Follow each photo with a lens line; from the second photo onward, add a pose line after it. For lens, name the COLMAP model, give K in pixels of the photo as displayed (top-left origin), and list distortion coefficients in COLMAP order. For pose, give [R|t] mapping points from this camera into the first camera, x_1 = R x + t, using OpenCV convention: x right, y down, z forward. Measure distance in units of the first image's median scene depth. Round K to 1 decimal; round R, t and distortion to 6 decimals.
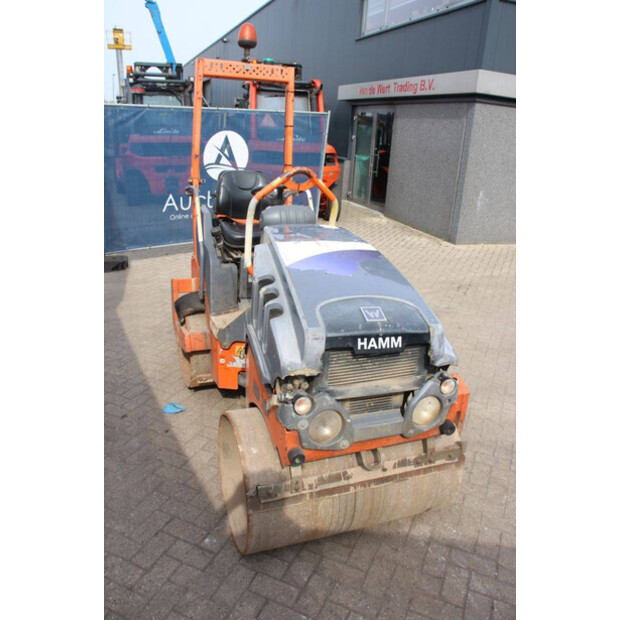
lens RADIAL K [[516.3, 0, 312.9], [0, 516.3, 312.7], [0, 0, 1]] dist [-0.145927, 0.118009]
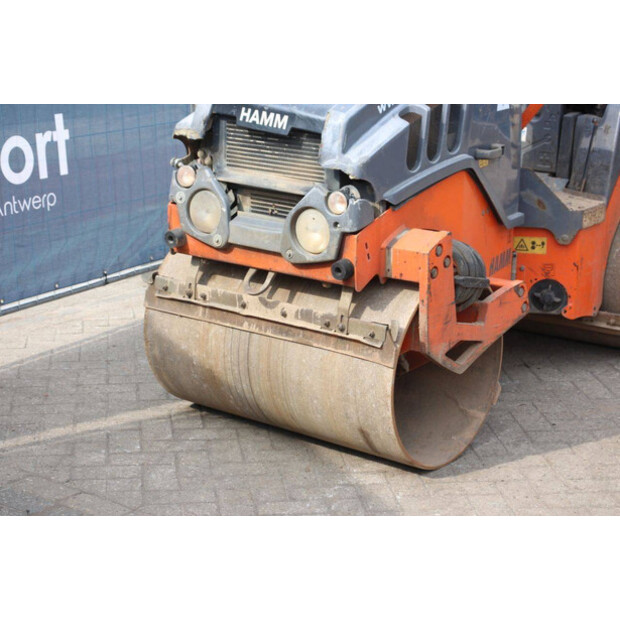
lens RADIAL K [[1408.7, 0, 311.4], [0, 1408.7, 307.9], [0, 0, 1]] dist [0.352589, 0.000000]
pose [[0.526262, 0.174147, -0.832299, 1.896794], [-0.292148, 0.956250, 0.015357, 0.262053], [0.798560, 0.235072, 0.554115, -0.104096]]
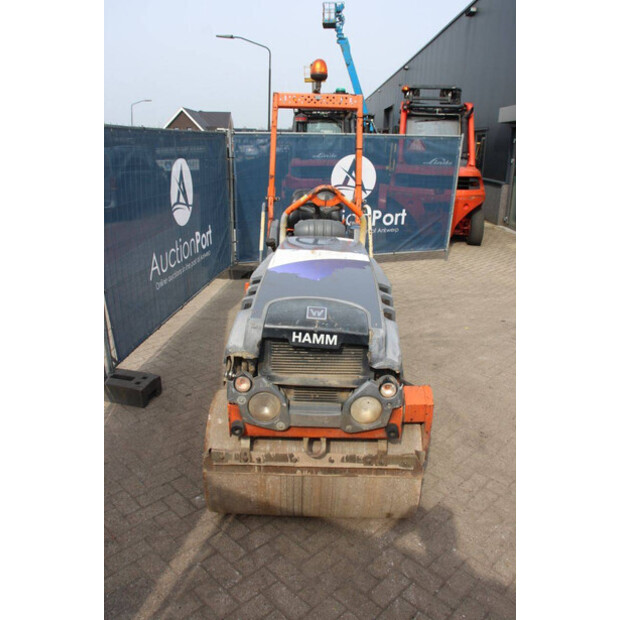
lens RADIAL K [[516.3, 0, 305.6], [0, 516.3, 314.2], [0, 0, 1]] dist [-0.145927, 0.118009]
pose [[0.929147, 0.082582, -0.360368, 0.461749], [-0.097982, 0.994883, -0.024643, 0.032279], [0.356489, 0.058207, 0.932485, -0.045537]]
